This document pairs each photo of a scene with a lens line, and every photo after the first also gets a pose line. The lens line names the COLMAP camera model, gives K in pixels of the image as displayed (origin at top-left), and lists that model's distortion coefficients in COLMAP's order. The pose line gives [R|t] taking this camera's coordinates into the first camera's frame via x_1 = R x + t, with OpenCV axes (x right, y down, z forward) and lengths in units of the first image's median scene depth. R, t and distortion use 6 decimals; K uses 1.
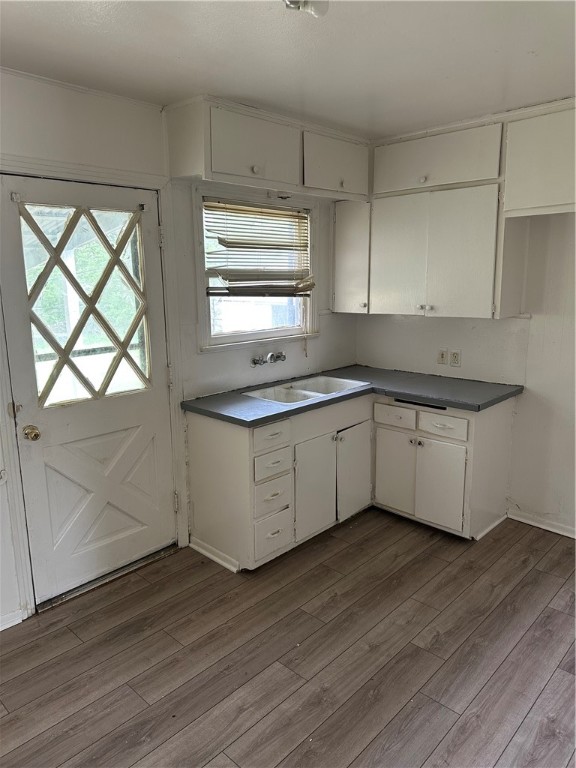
lens RADIAL K [[528.7, 0, 287.0], [0, 528.7, 383.9], [0, 0, 1]] dist [0.068806, -0.082255]
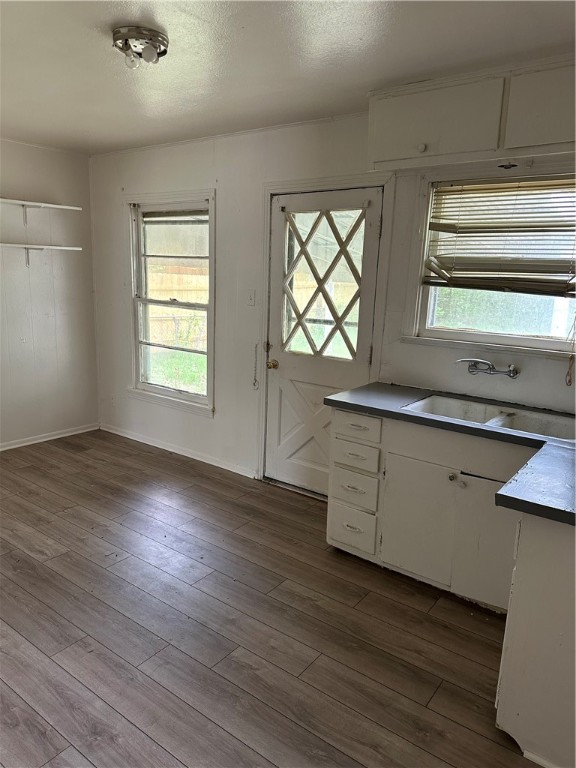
lens RADIAL K [[528.7, 0, 287.0], [0, 528.7, 383.9], [0, 0, 1]] dist [0.068806, -0.082255]
pose [[0.128347, 0.227166, -0.965362, 0.910863], [-0.221369, 0.955415, 0.195394, -0.146796], [0.966707, 0.188624, 0.172912, 0.713570]]
